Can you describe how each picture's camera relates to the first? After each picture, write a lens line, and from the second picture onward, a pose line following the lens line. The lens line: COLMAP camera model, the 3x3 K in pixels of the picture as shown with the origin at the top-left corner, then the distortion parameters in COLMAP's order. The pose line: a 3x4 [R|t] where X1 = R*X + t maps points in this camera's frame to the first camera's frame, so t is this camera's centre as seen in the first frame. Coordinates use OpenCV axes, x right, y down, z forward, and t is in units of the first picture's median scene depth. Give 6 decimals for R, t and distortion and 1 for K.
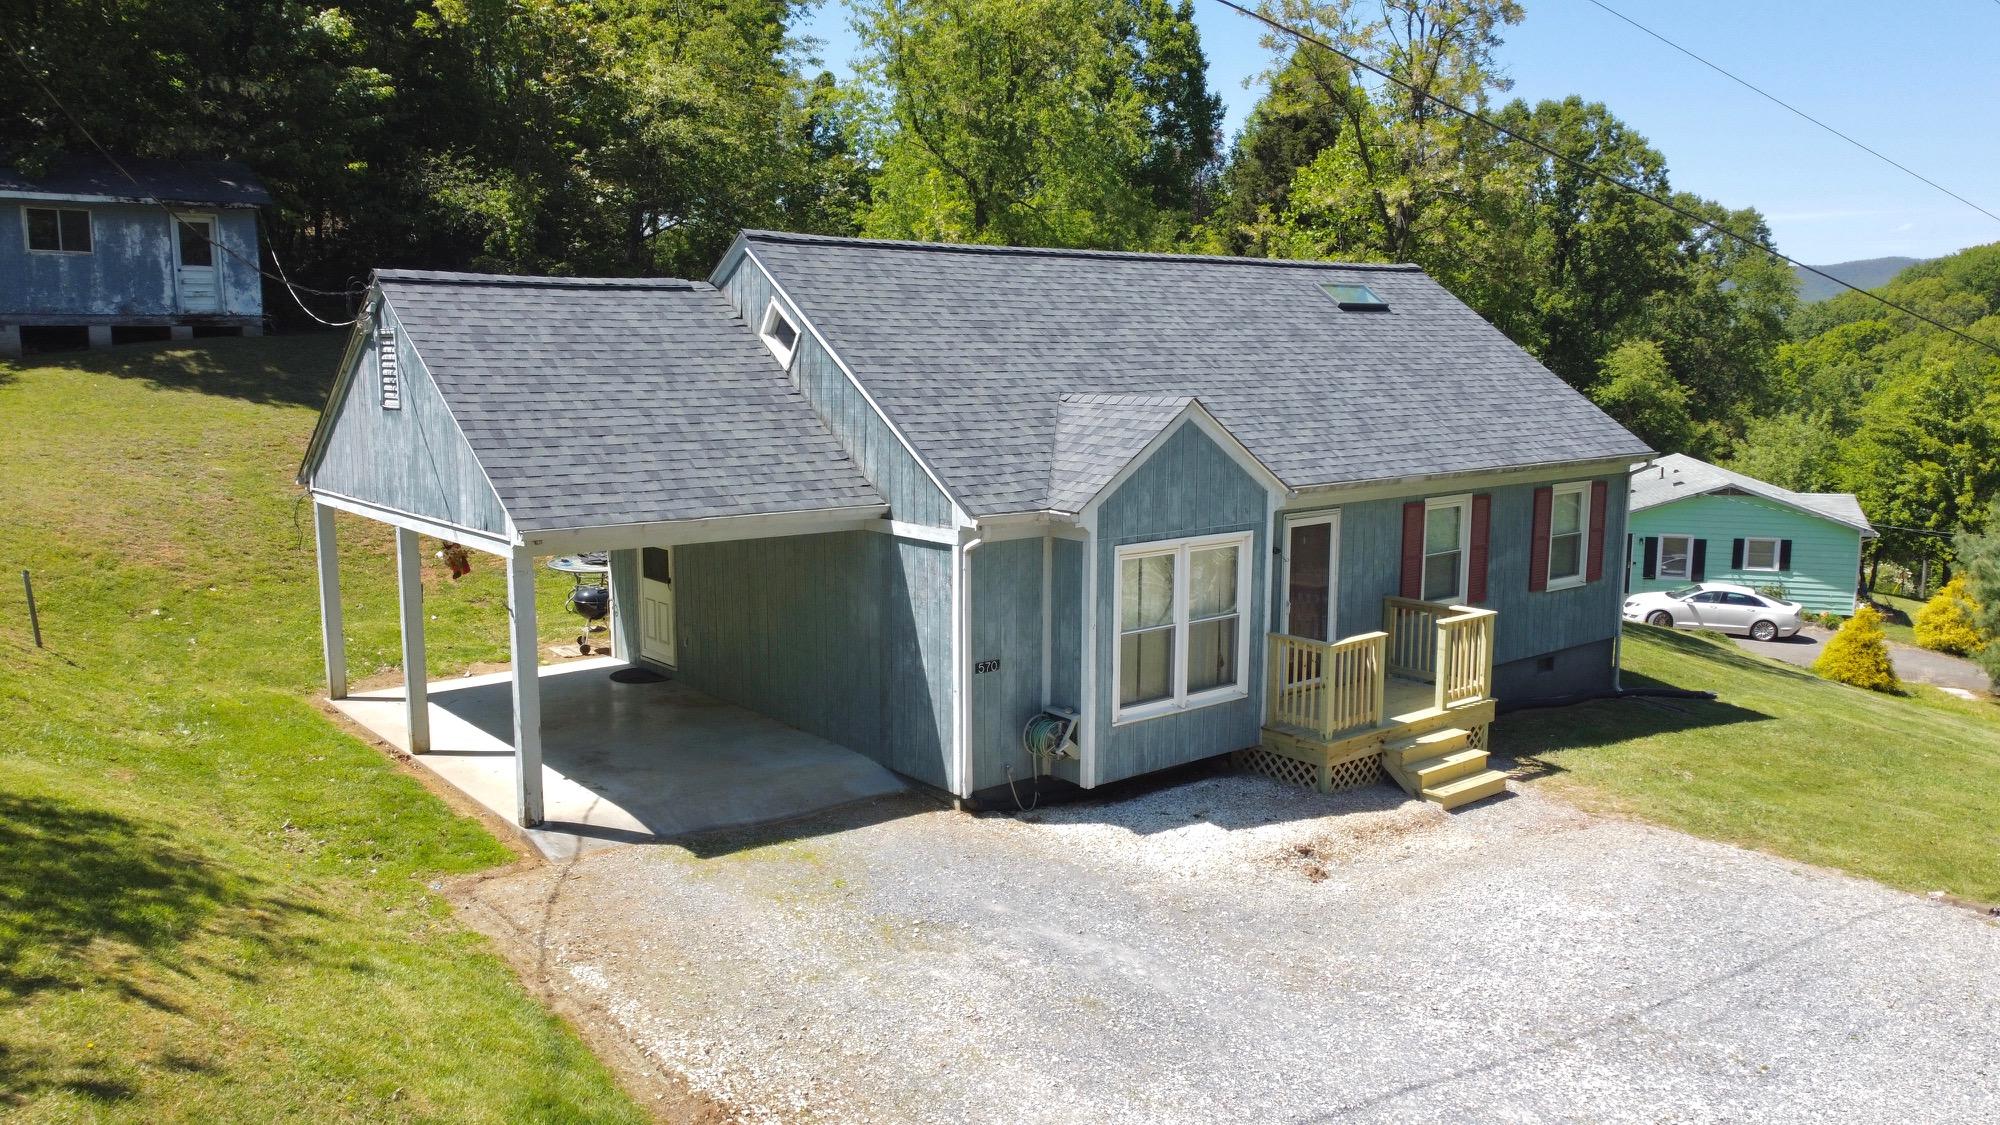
lens RADIAL K [[1477.8, 0, 994.2], [0, 1477.8, 561.7], [0, 0, 1]] dist [0.013093, -0.023180]
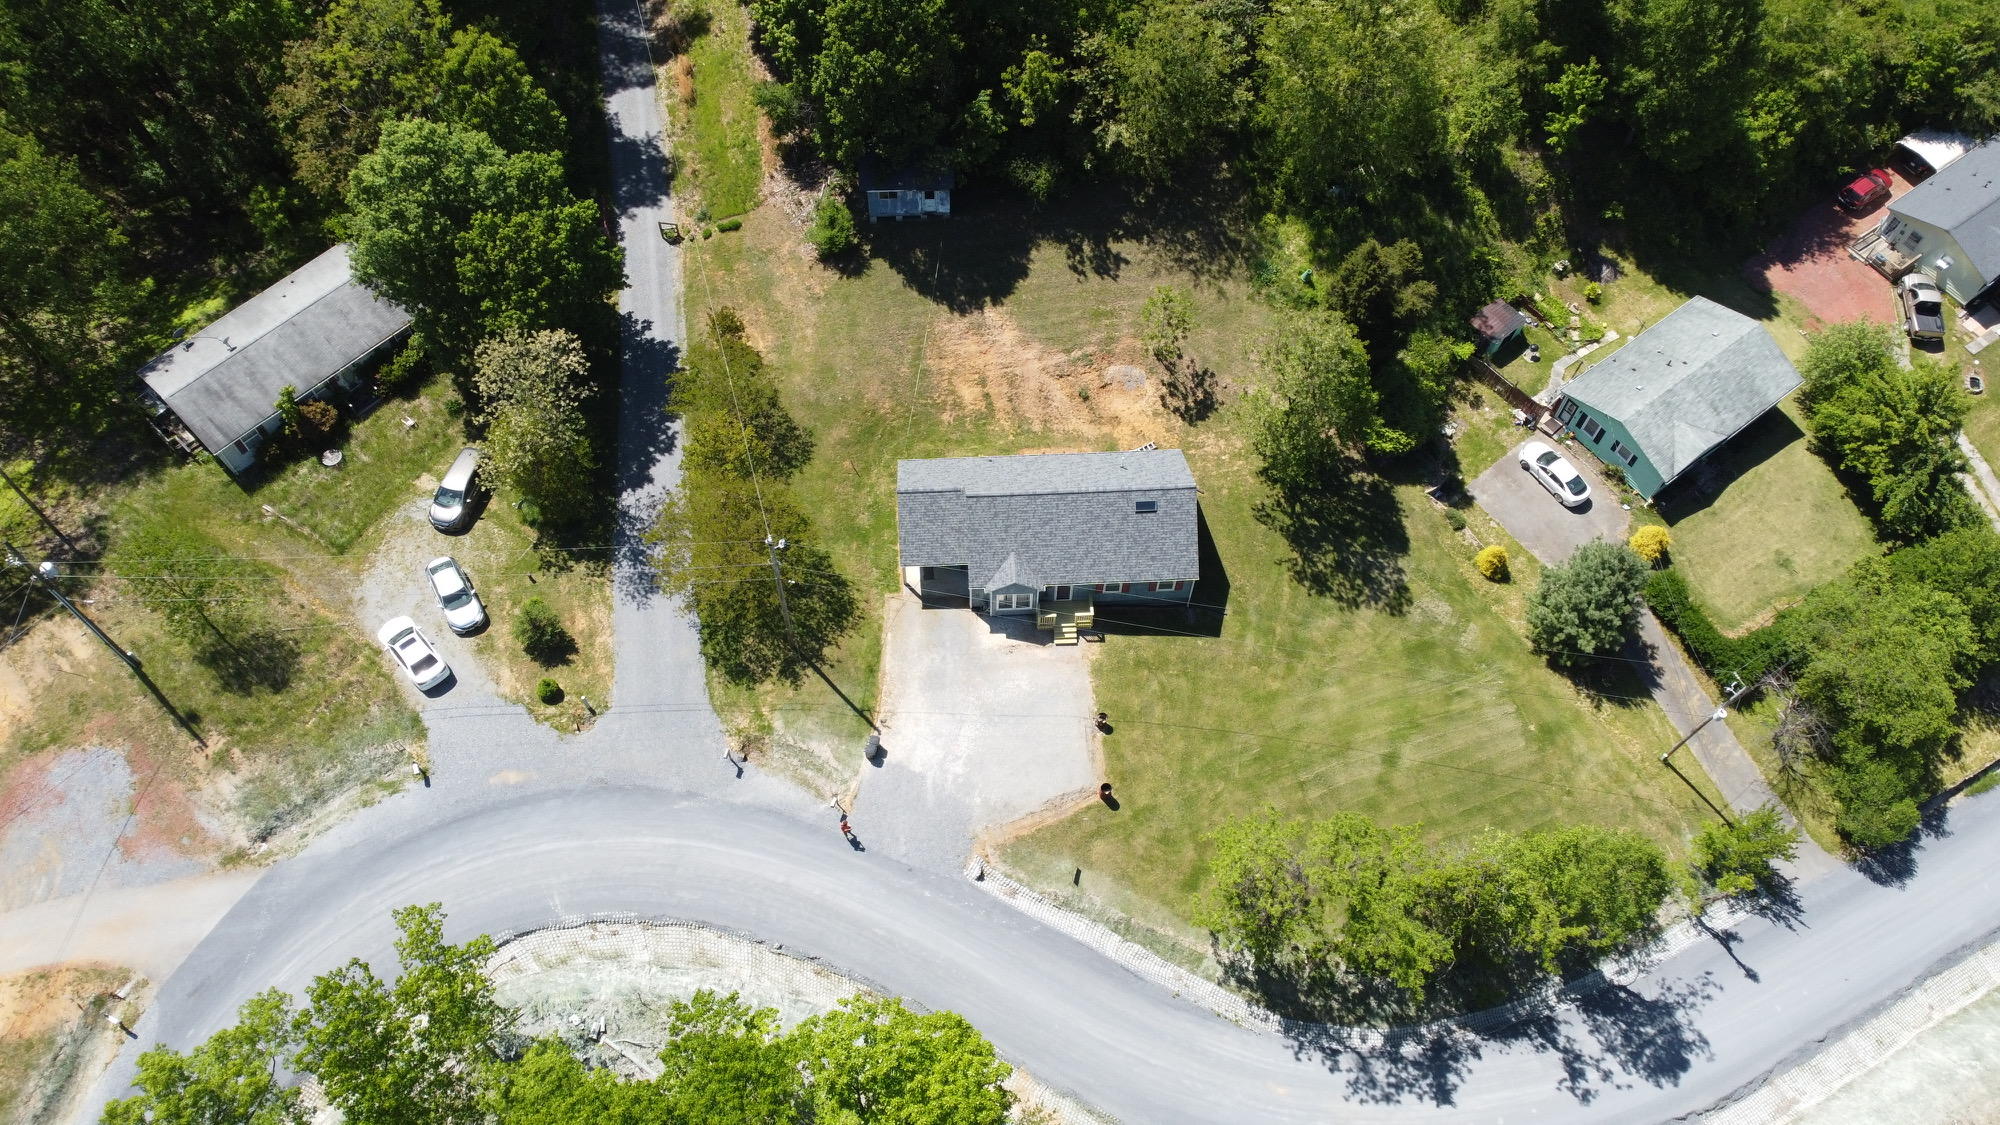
lens RADIAL K [[1477.8, 0, 991.1], [0, 1477.8, 564.8], [0, 0, 1]] dist [0.013093, -0.023180]
pose [[0.807567, 0.520879, -0.276624, 1.344252], [-0.105011, 0.588530, 0.801626, -3.954777], [0.580352, -0.618318, 0.529975, -1.652868]]
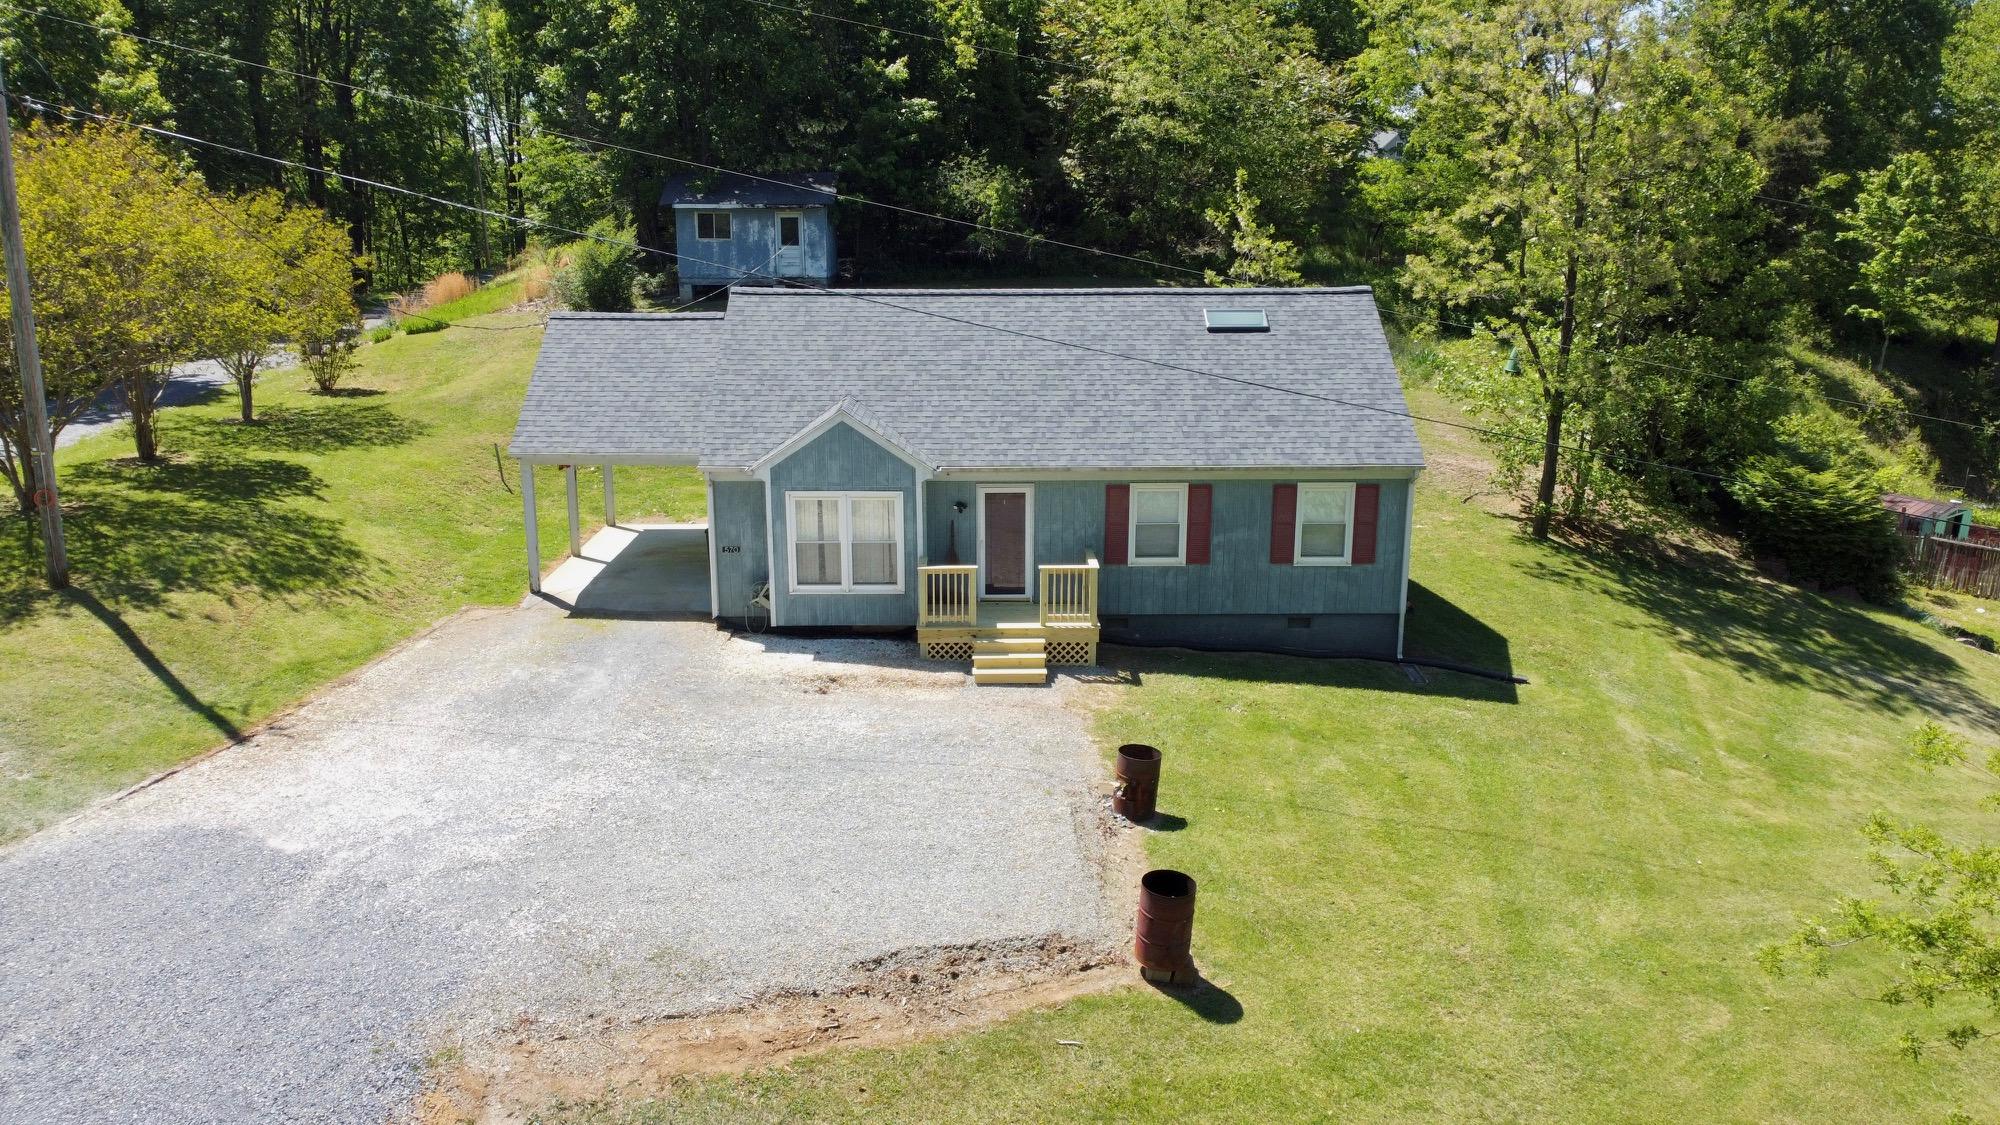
lens RADIAL K [[1477.8, 0, 1002.1], [0, 1477.8, 589.2], [0, 0, 1]] dist [0.013093, -0.023180]
pose [[0.789514, 0.152167, -0.594569, 1.166584], [-0.091583, 0.987140, 0.131025, -0.129682], [0.606860, -0.048994, 0.793297, -0.210209]]
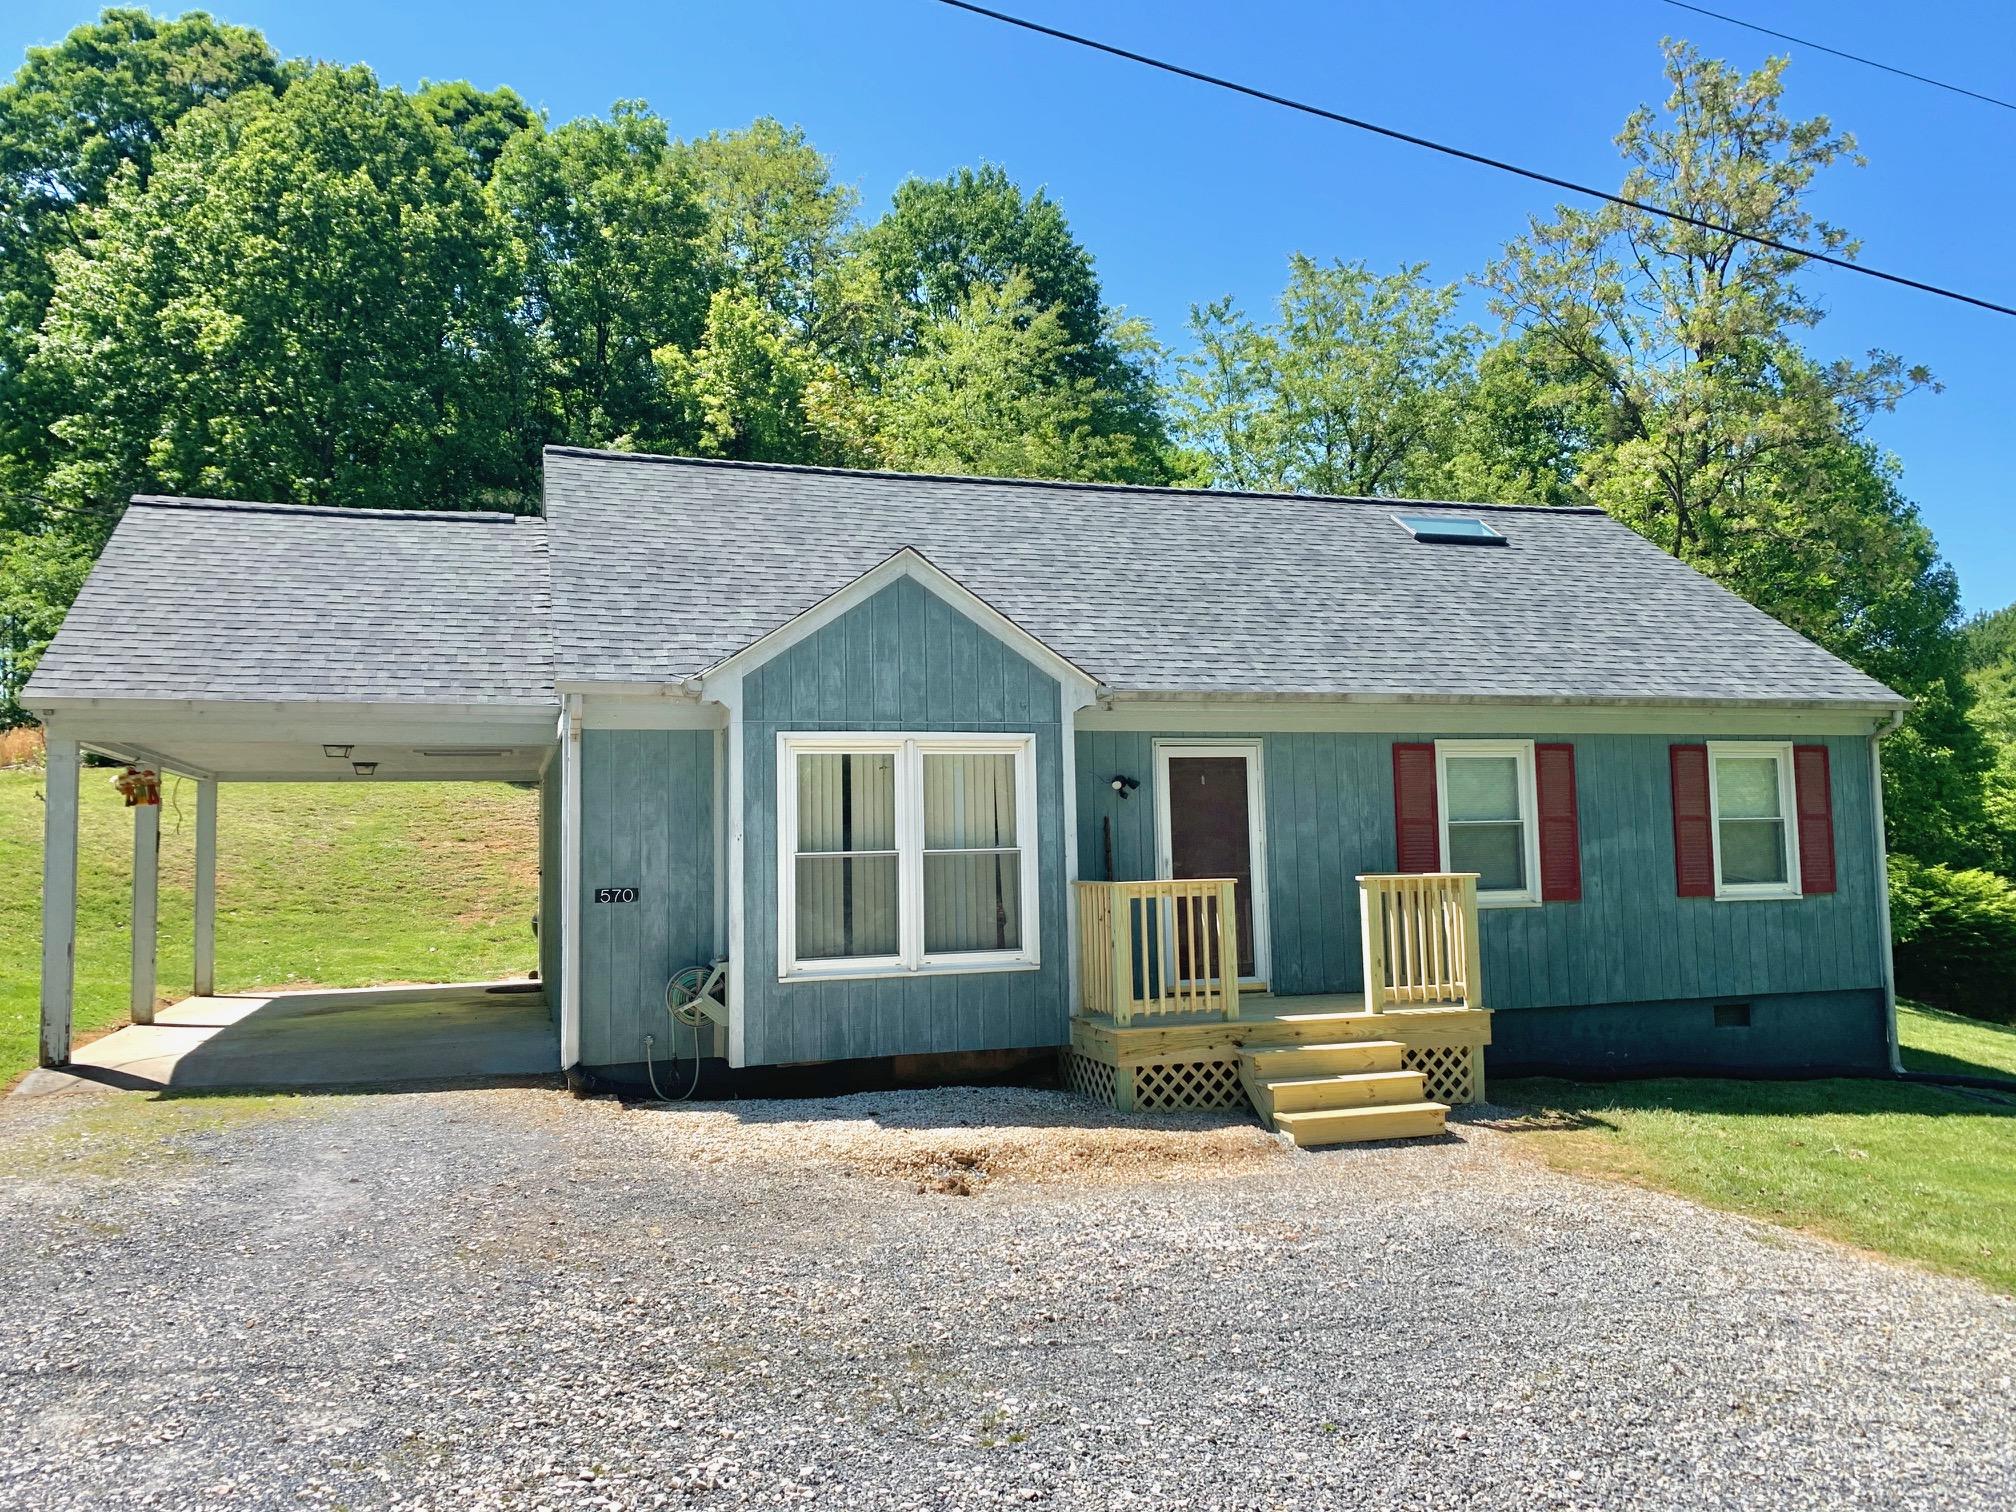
lens RADIAL K [[1534.1, 0, 1006.1], [0, 1534.1, 733.6], [0, 0, 1]] dist [0.039994, -0.067501]
pose [[0.933686, -0.046883, -0.355010, 0.404150], [-0.032328, 0.976308, -0.213956, 0.132396], [0.356630, 0.211245, 0.910050, 0.289476]]
